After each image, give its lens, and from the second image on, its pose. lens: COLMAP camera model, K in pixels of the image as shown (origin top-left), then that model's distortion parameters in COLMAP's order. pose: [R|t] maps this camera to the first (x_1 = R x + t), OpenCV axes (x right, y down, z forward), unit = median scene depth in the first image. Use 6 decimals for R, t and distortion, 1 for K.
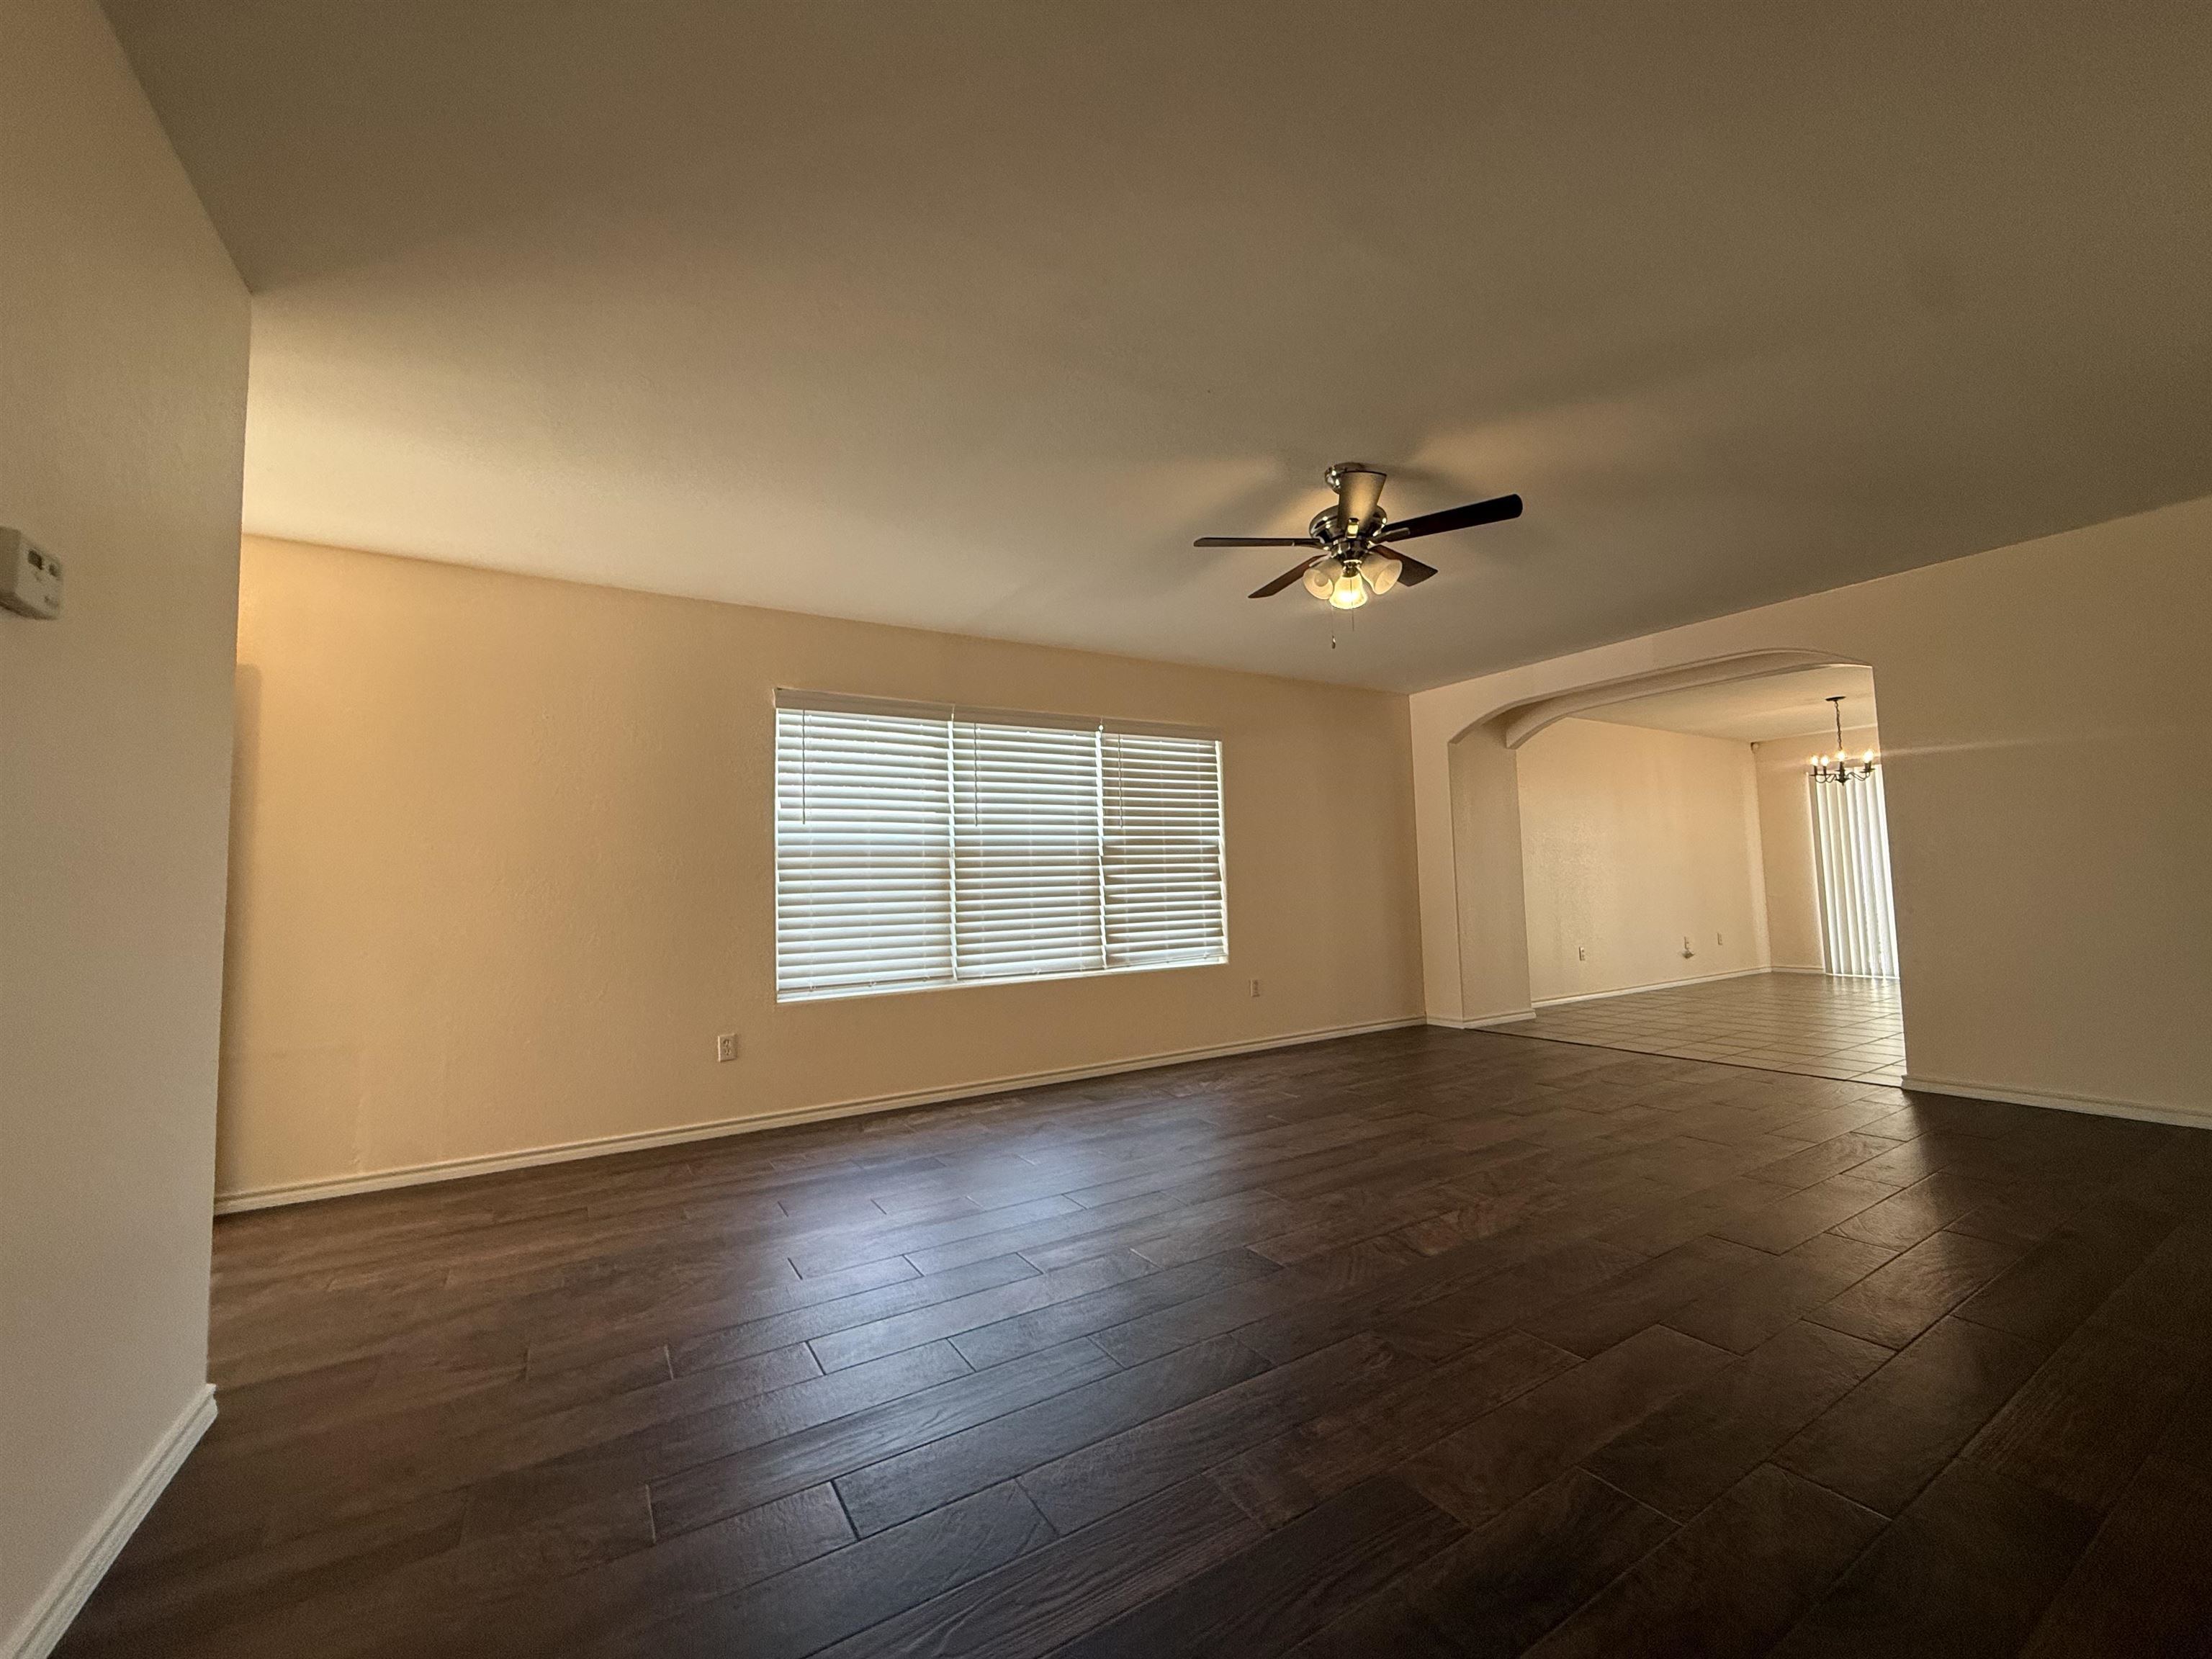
lens RADIAL K [[878.2, 0, 1100.1], [0, 878.2, 830.7], [0, 0, 1]] dist [0.000026, 0.000011]
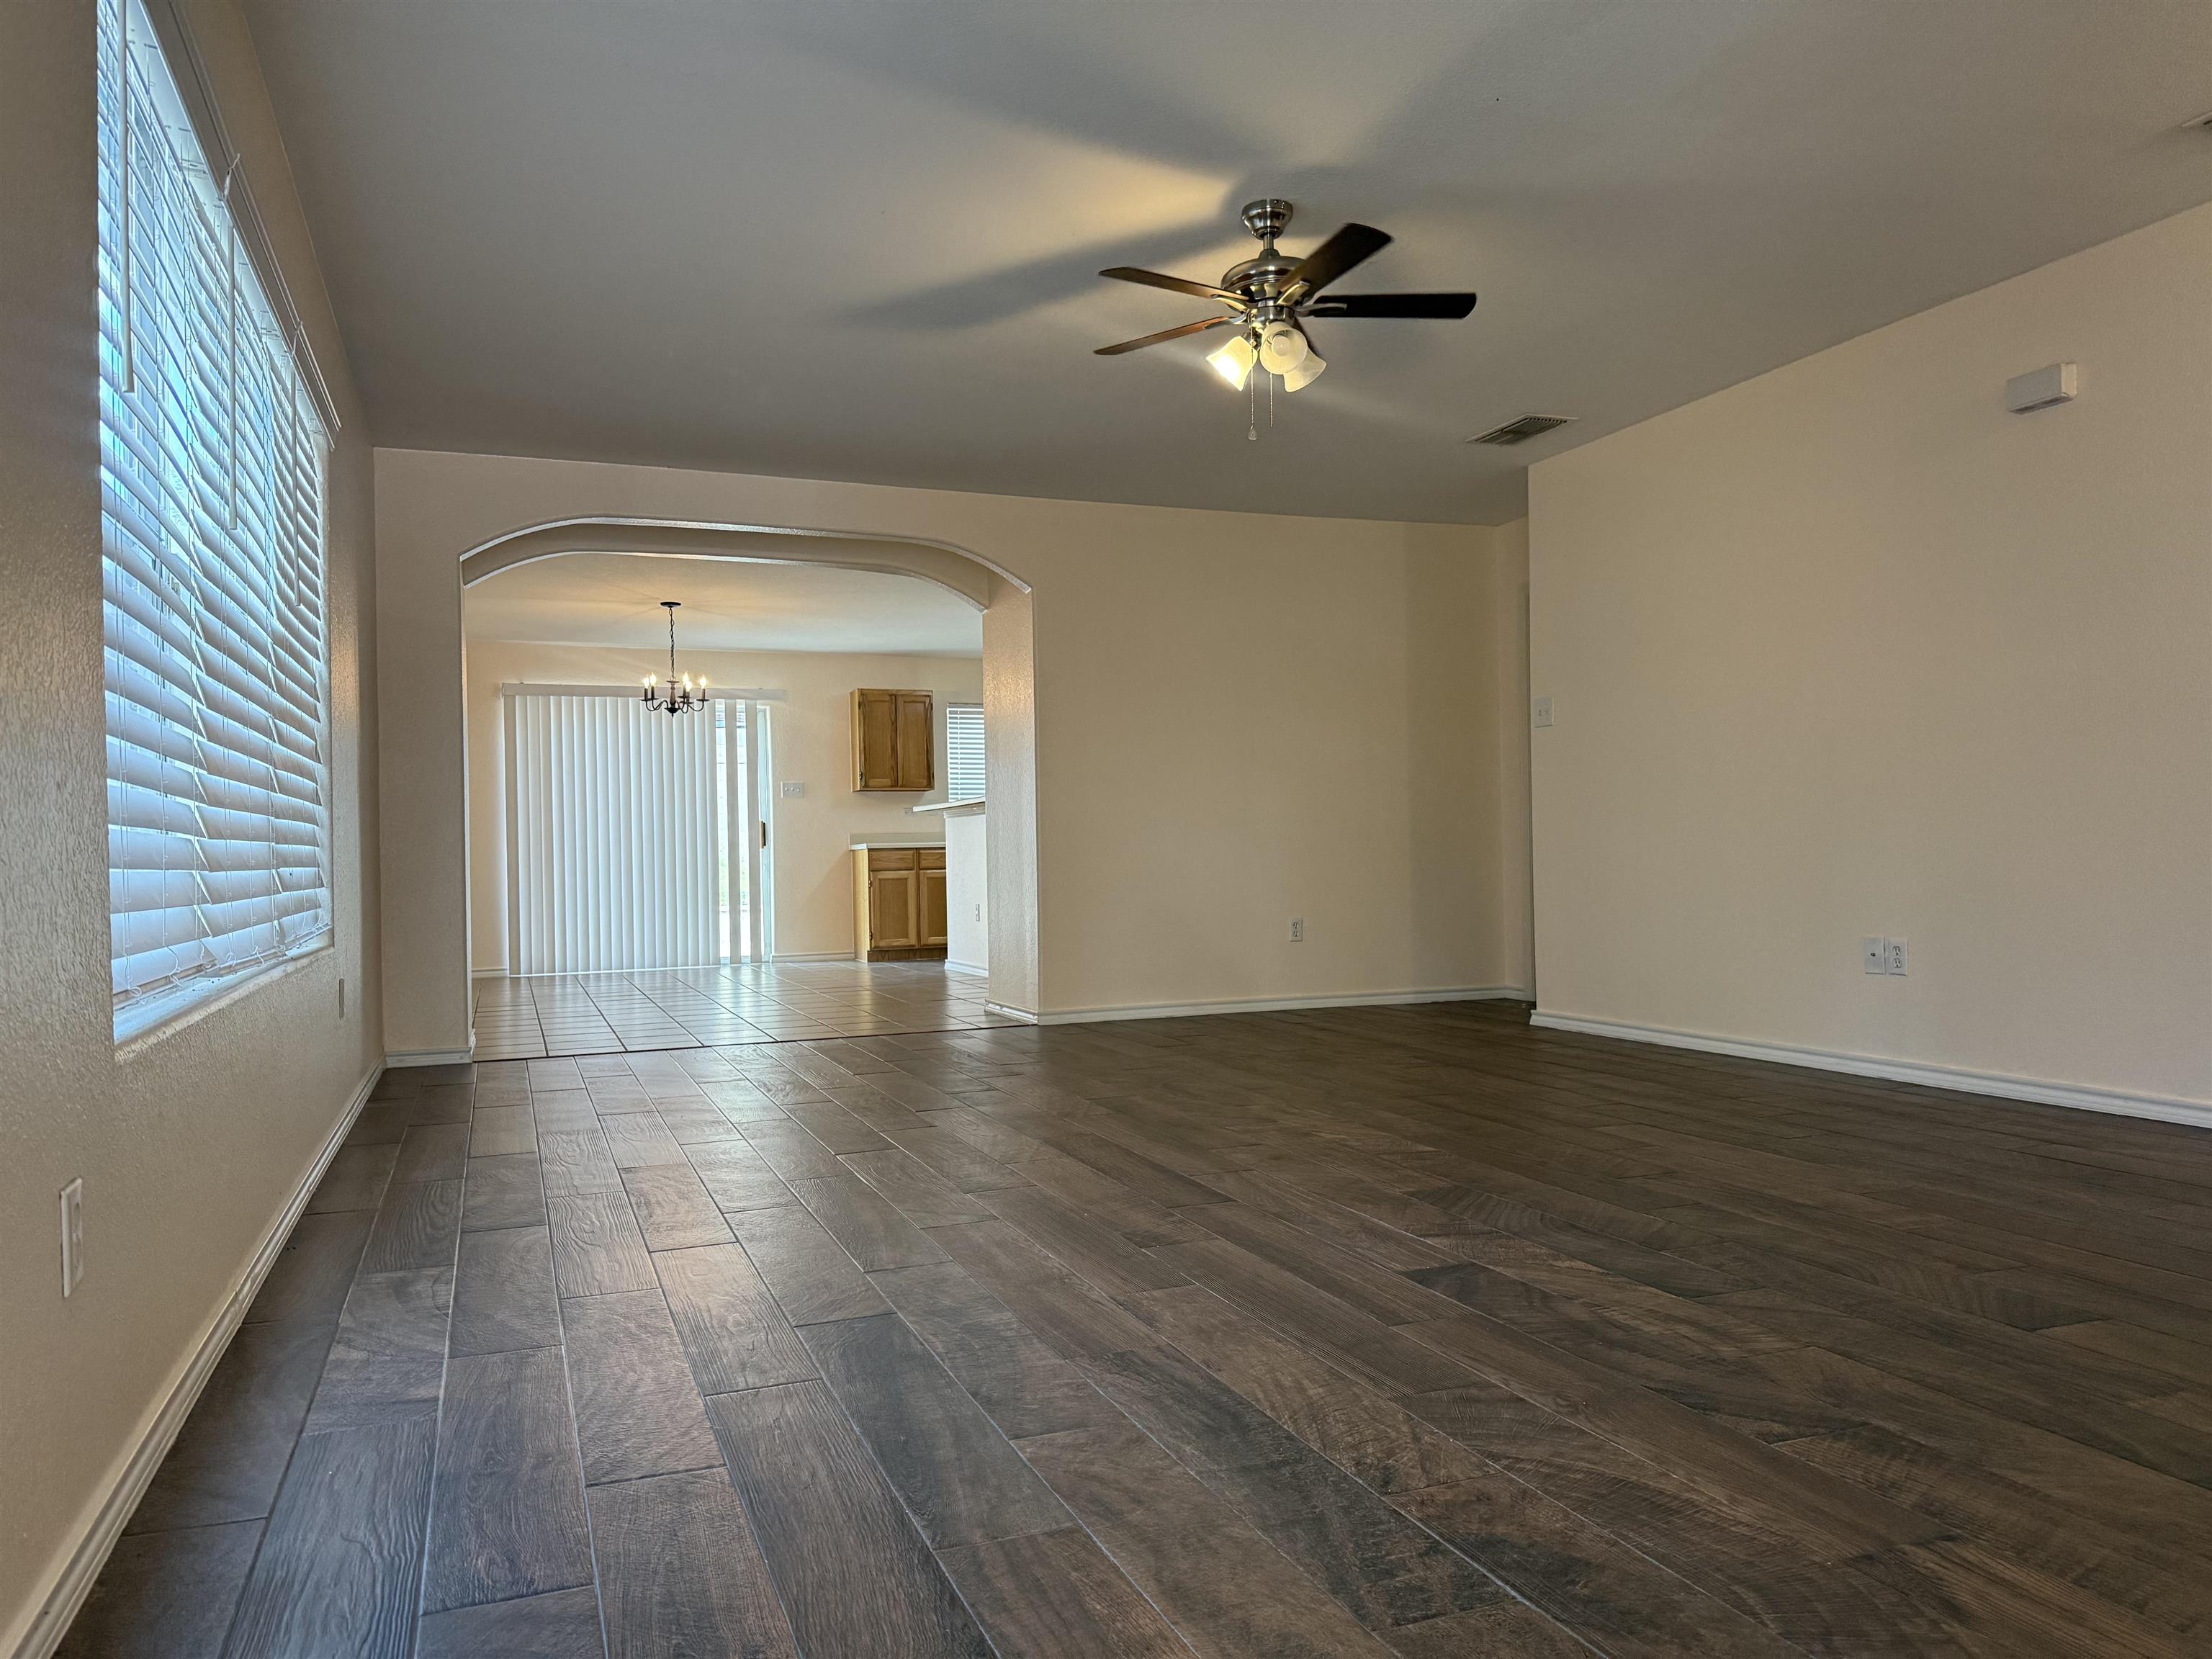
lens RADIAL K [[1560.8, 0, 1106.0], [0, 1560.8, 829.5], [0, 0, 1]] dist [-0.005522, -0.003949]
pose [[0.175762, 0.045525, 0.983379, -1.131918], [-0.056277, 0.997761, -0.036132, 0.196438], [-0.982823, -0.048991, 0.177931, 0.926246]]
